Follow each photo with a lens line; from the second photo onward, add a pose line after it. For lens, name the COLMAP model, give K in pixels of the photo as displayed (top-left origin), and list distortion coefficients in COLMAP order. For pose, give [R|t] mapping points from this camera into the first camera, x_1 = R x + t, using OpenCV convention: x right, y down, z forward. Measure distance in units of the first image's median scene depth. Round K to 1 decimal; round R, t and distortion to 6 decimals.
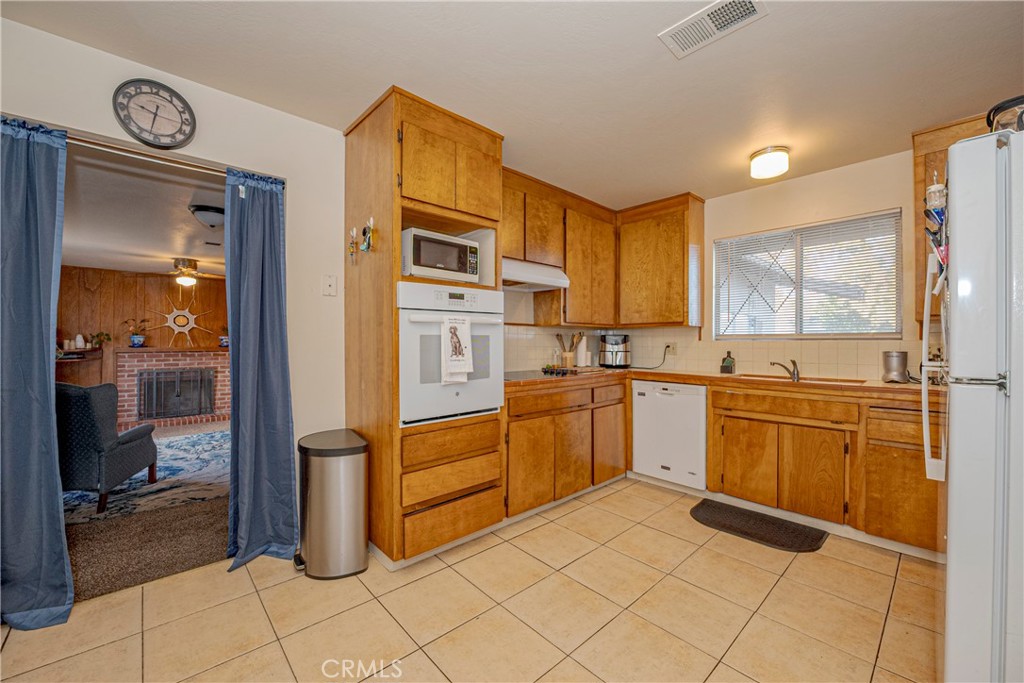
lens RADIAL K [[405.7, 0, 511.9], [0, 405.7, 341.0], [0, 0, 1]] dist [-0.012761, -0.000023]
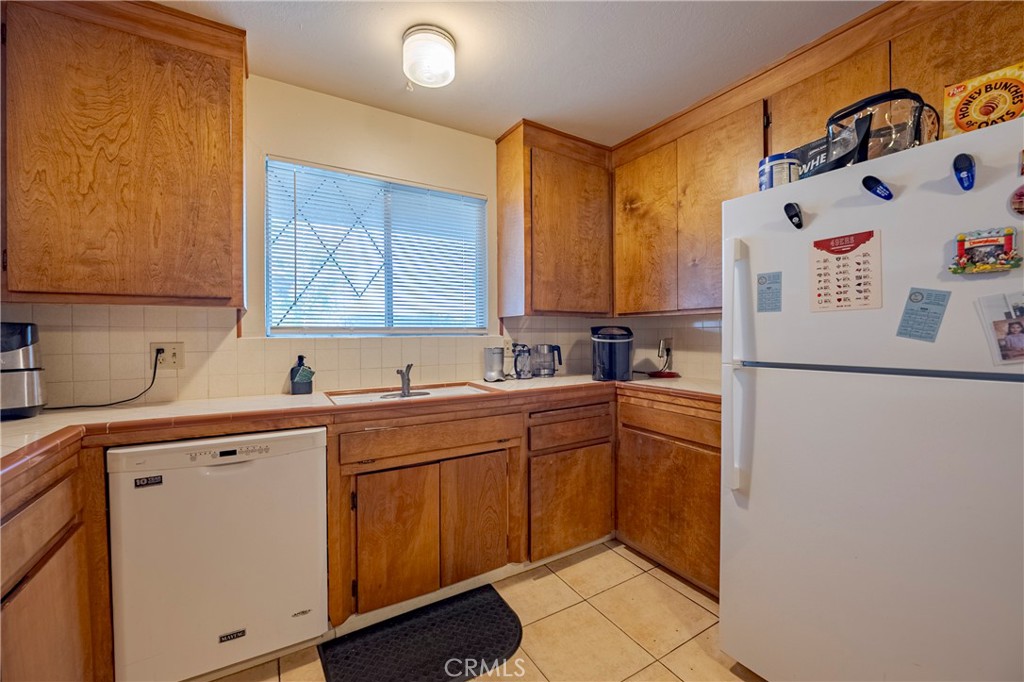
lens RADIAL K [[405.7, 0, 510.0], [0, 405.7, 340.5], [0, 0, 1]] dist [-0.012761, -0.000023]
pose [[0.198319, -0.012600, 0.980056, 0.029881], [0.004232, 0.999919, 0.011999, -0.002118], [-0.980128, 0.001768, 0.198357, 0.674296]]
